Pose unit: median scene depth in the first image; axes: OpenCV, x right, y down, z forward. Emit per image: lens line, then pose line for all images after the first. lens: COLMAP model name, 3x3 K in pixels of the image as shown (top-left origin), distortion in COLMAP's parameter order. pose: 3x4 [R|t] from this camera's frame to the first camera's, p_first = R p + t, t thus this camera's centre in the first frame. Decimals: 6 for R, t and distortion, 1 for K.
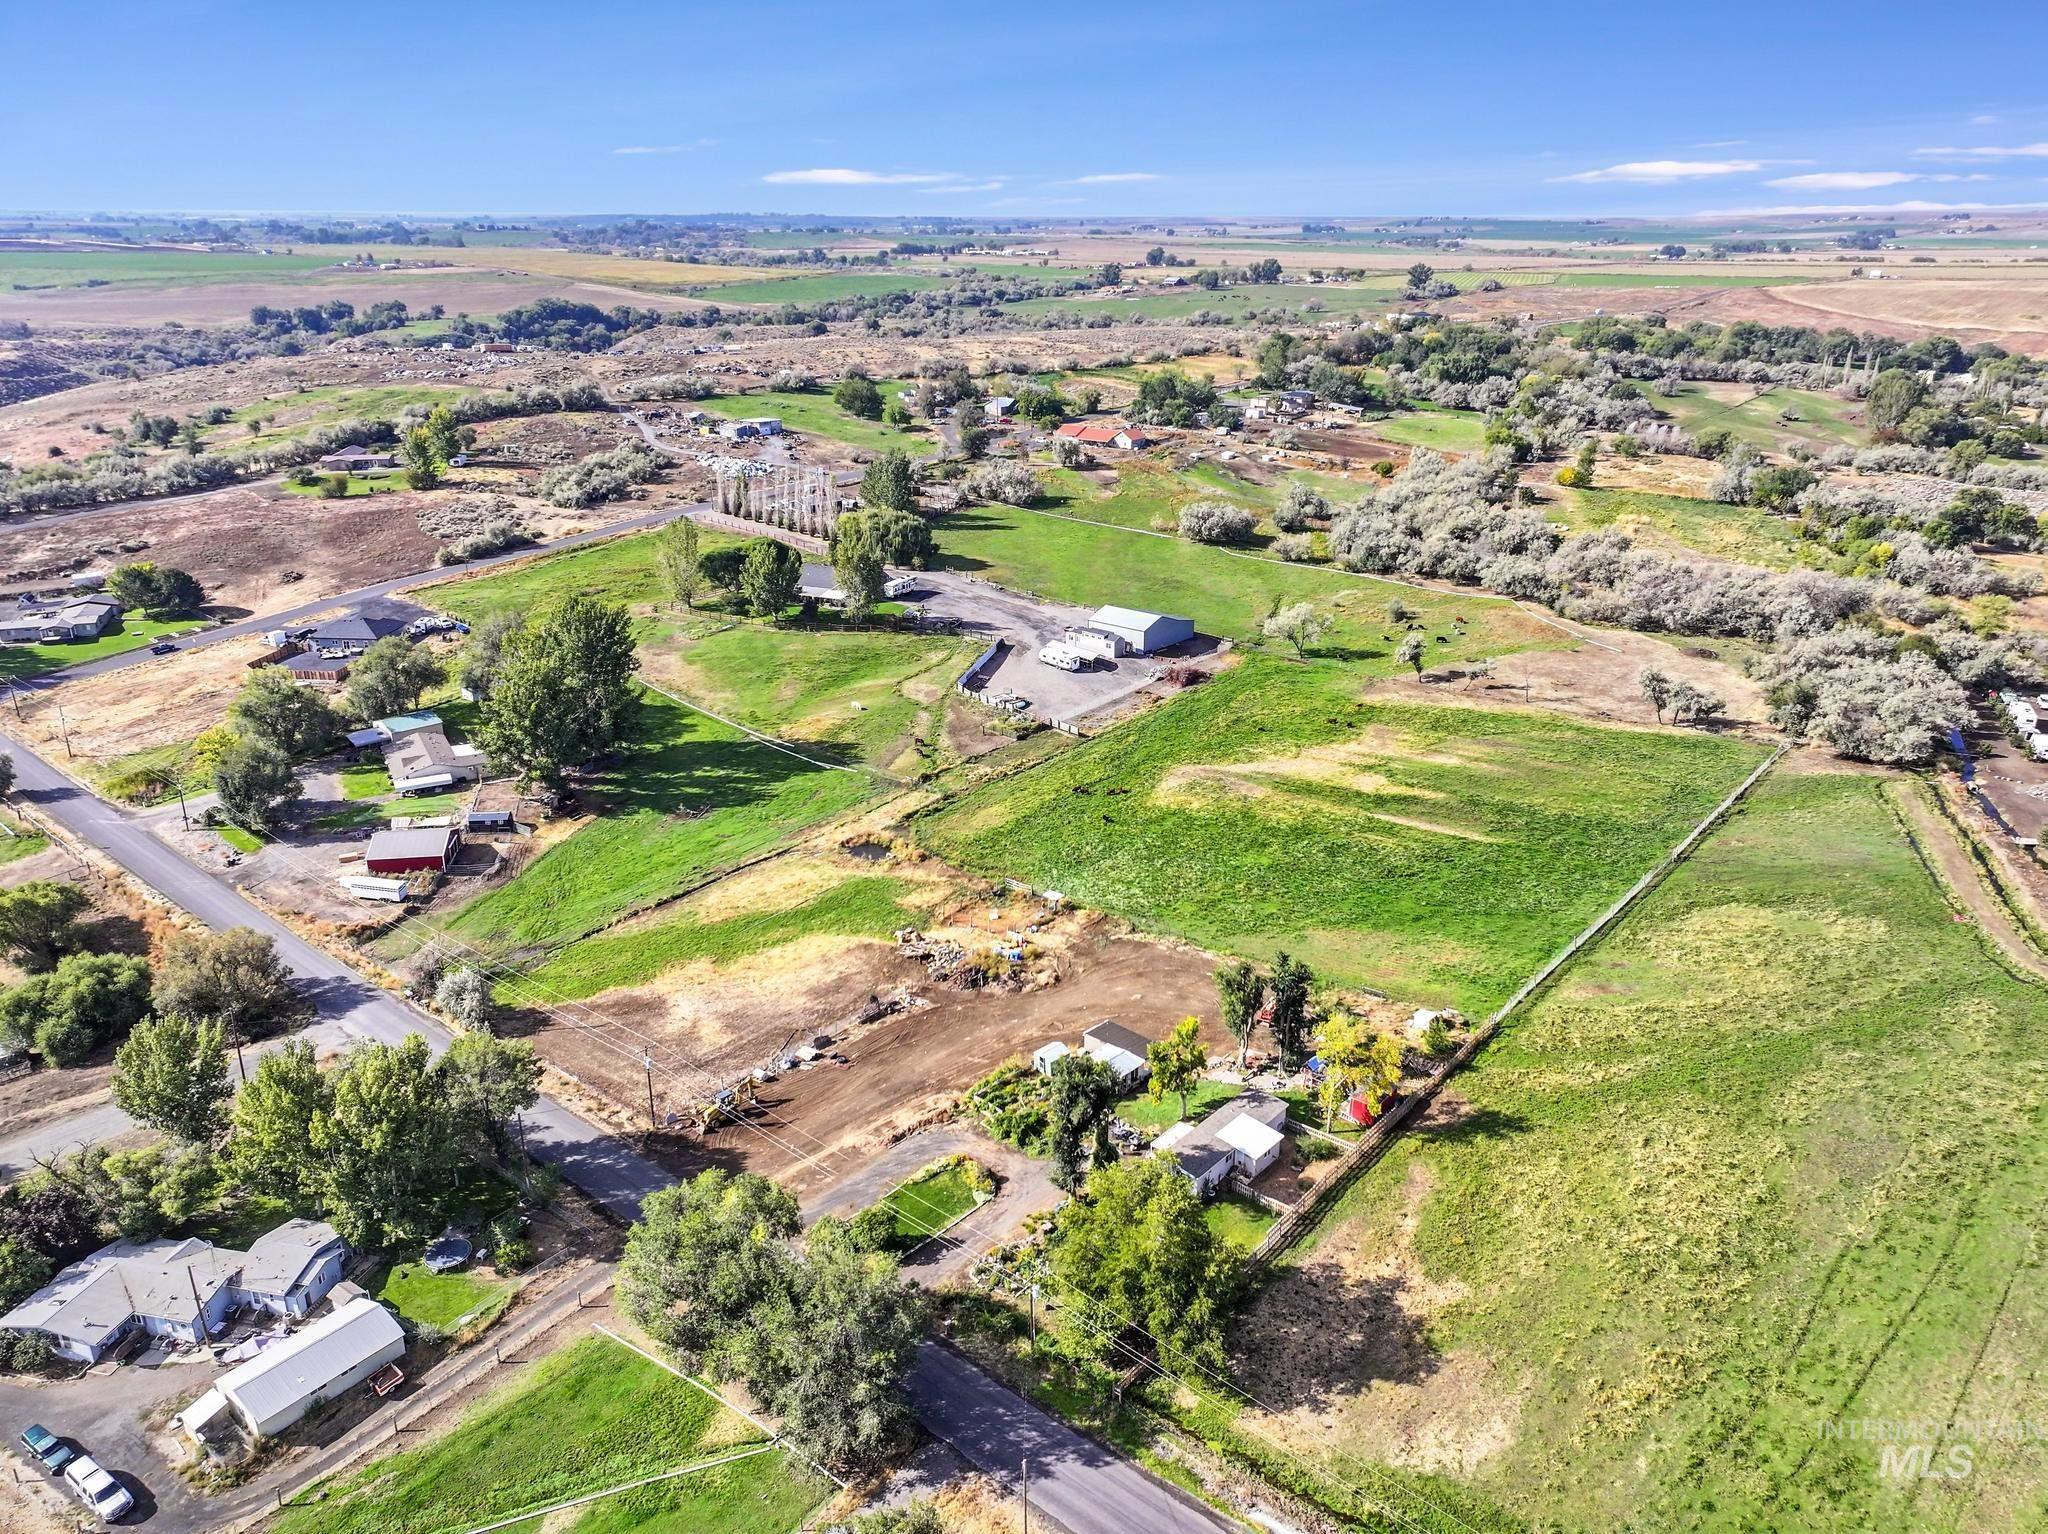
lens RADIAL K [[1466.1, 0, 1024.0], [0, 1466.1, 767.0], [0, 0, 1]] dist [0.003797, 0.003386]
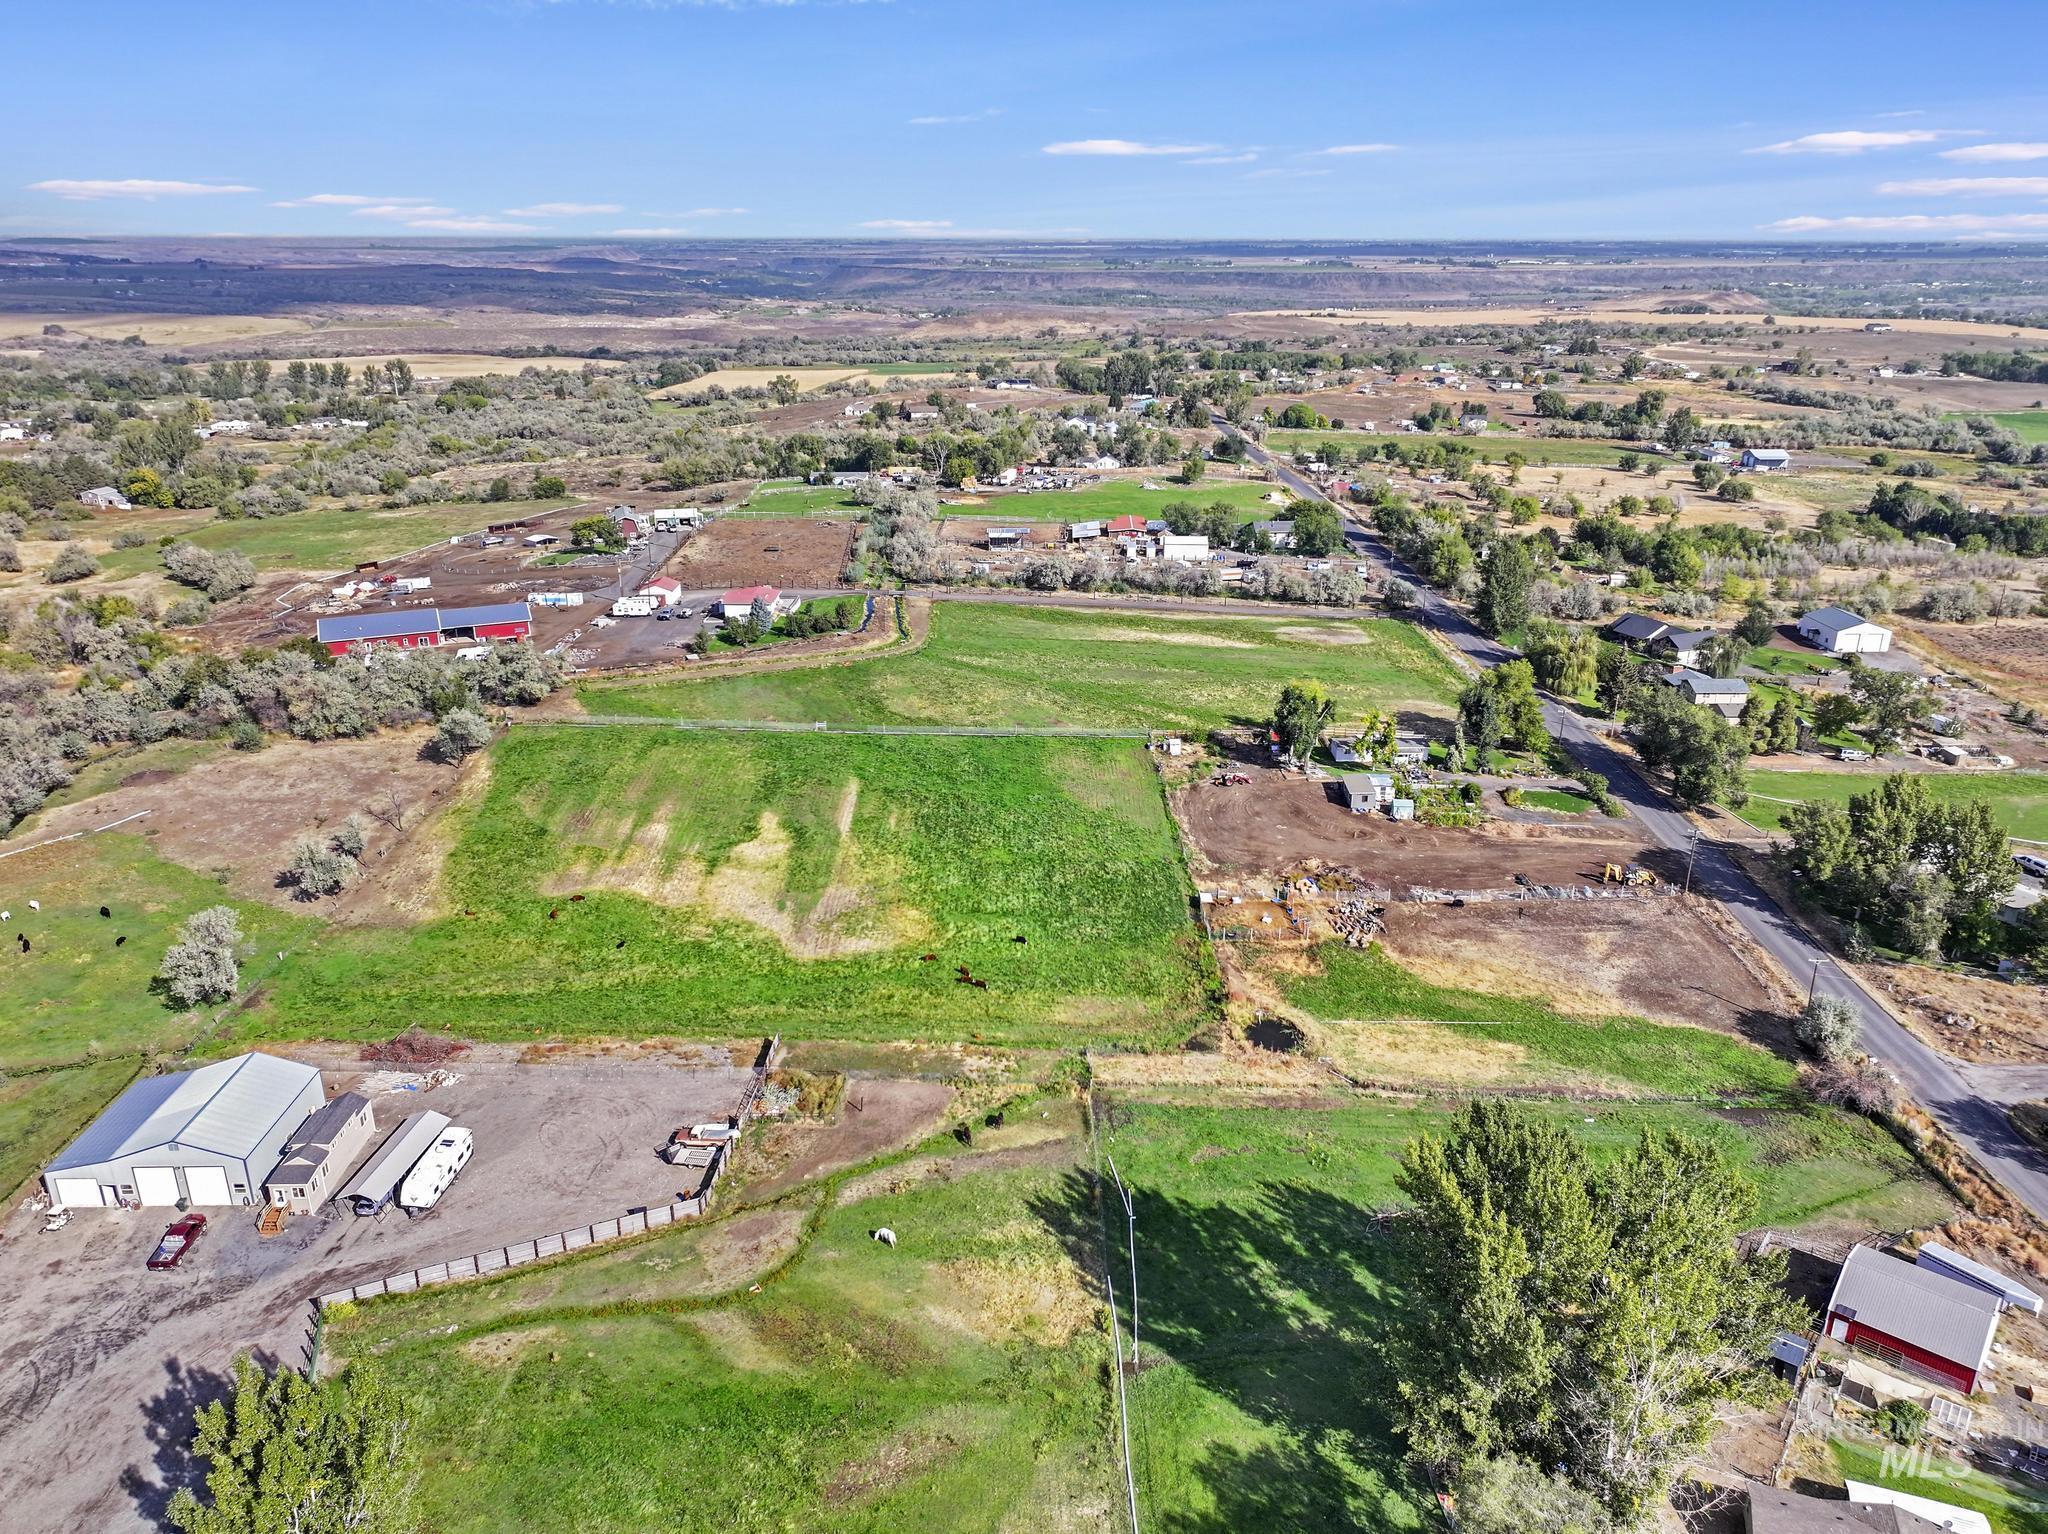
lens RADIAL K [[1433.4, 0, 1047.8], [0, 1433.4, 787.7], [0, 0, 1]] dist [0.001045, 0.003799]
pose [[-0.676187, -0.261542, 0.688744, -0.377684], [0.255739, 0.793406, 0.552363, -0.363269], [-0.690919, 0.549639, -0.469604, 1.007591]]
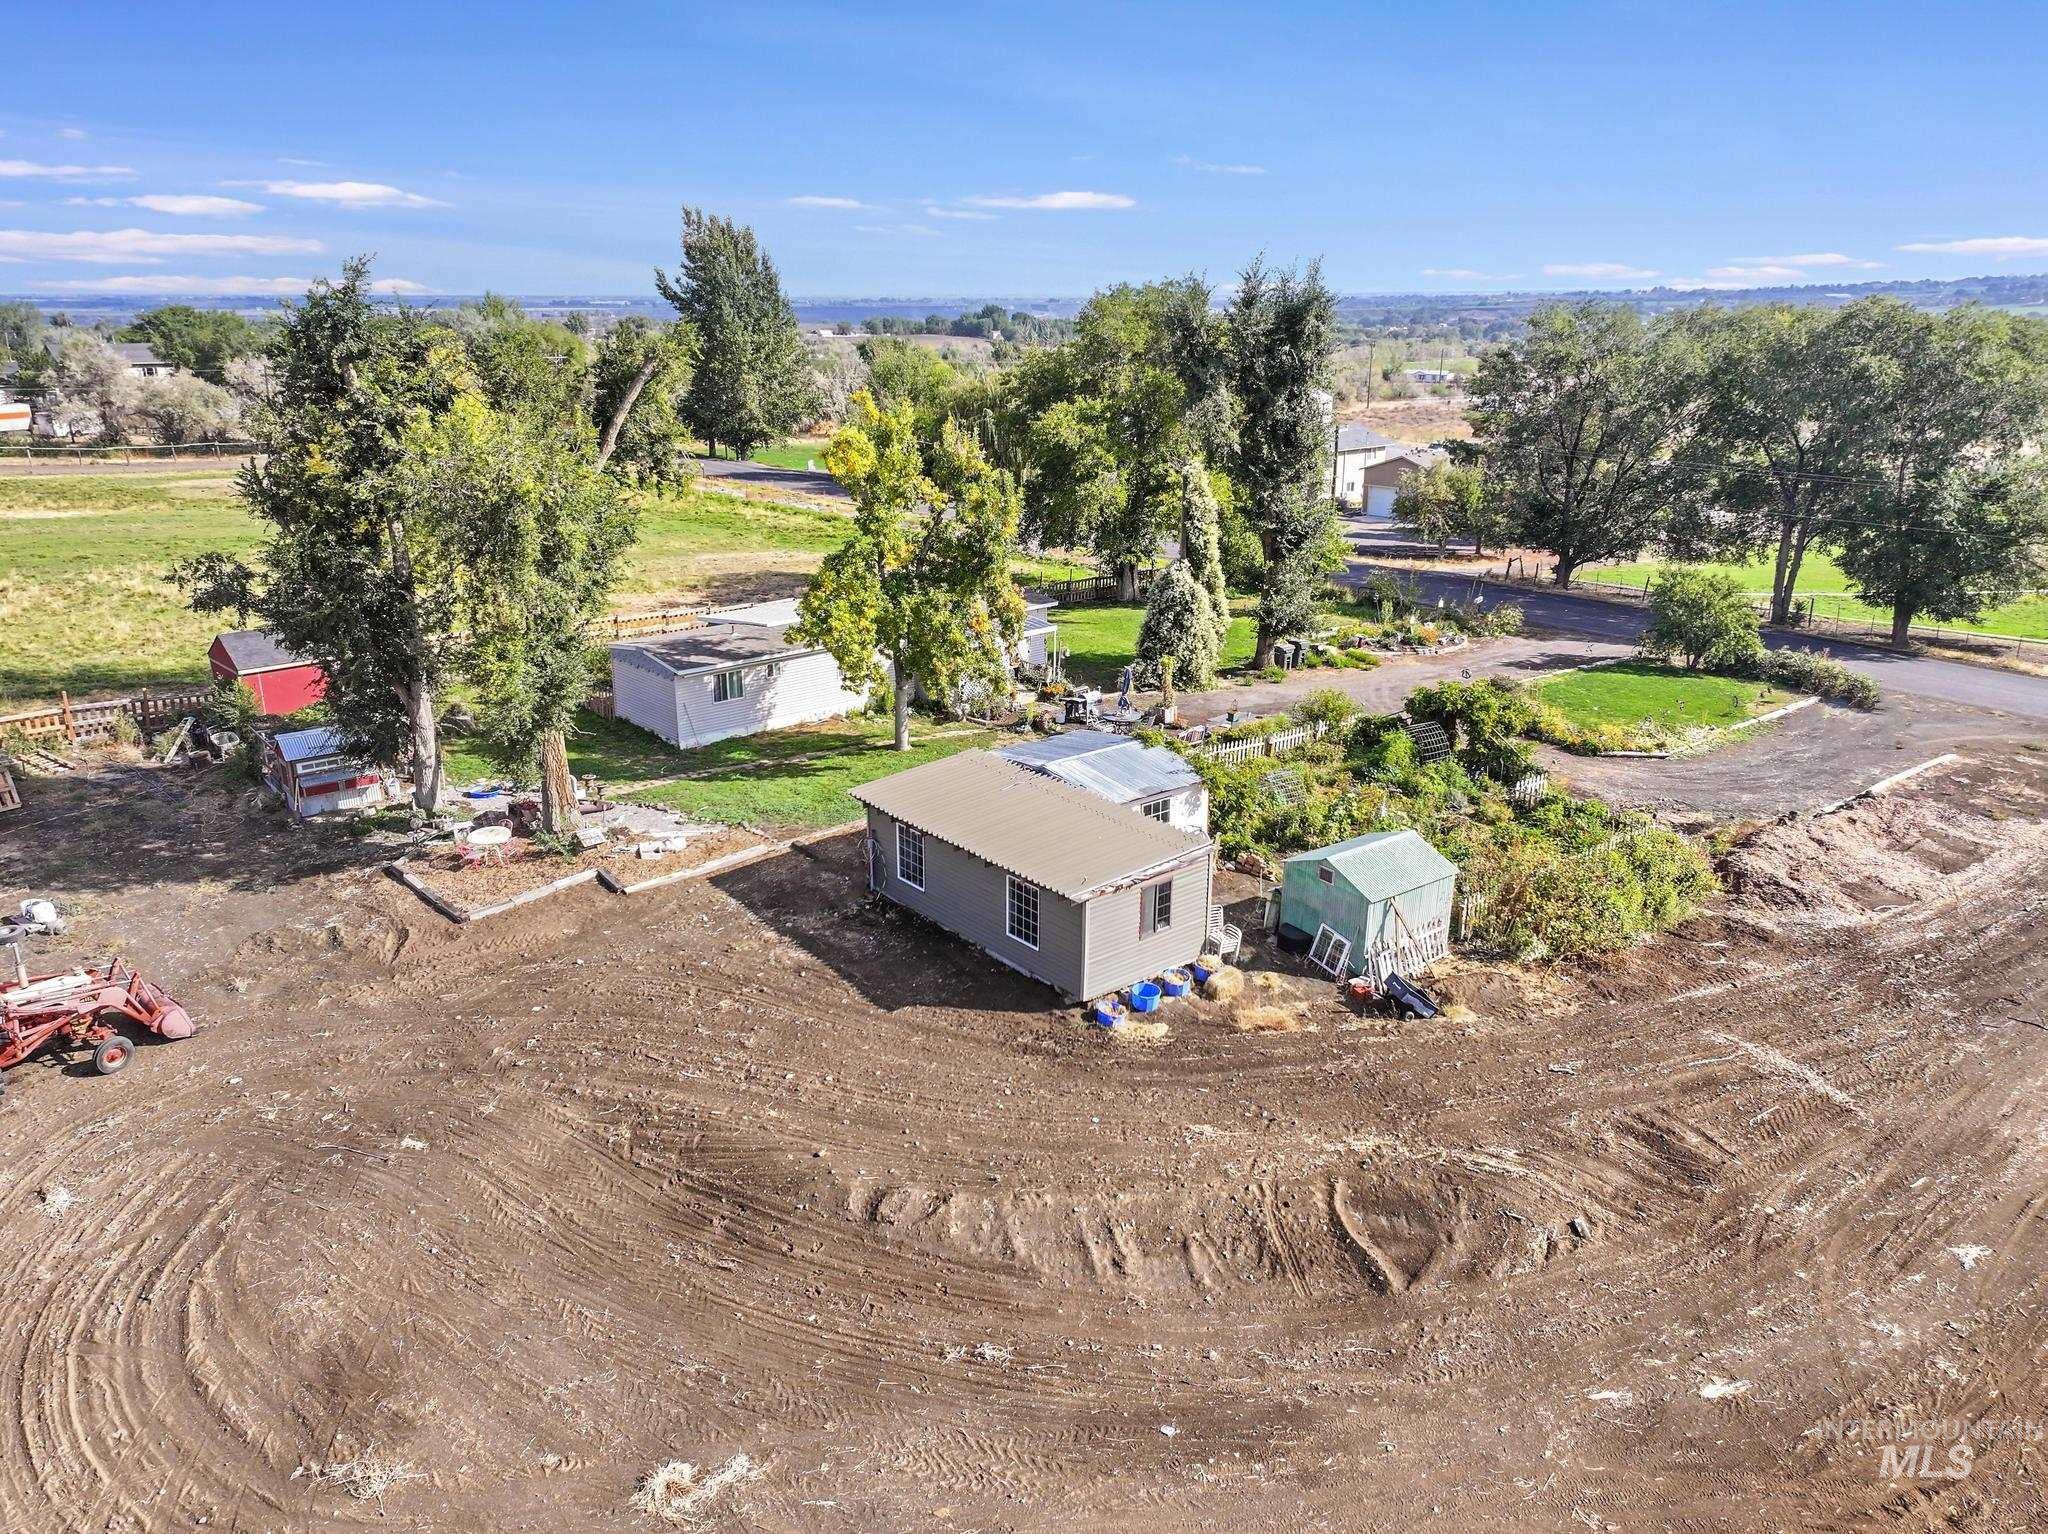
lens RADIAL K [[1433.4, 0, 1047.8], [0, 1433.4, 787.7], [0, 0, 1]] dist [0.001045, 0.003799]
pose [[-0.994822, -0.030074, 0.097079, 0.025704], [0.037207, 0.781122, 0.623269, 0.030016], [-0.094575, 0.623654, -0.775958, 0.616053]]
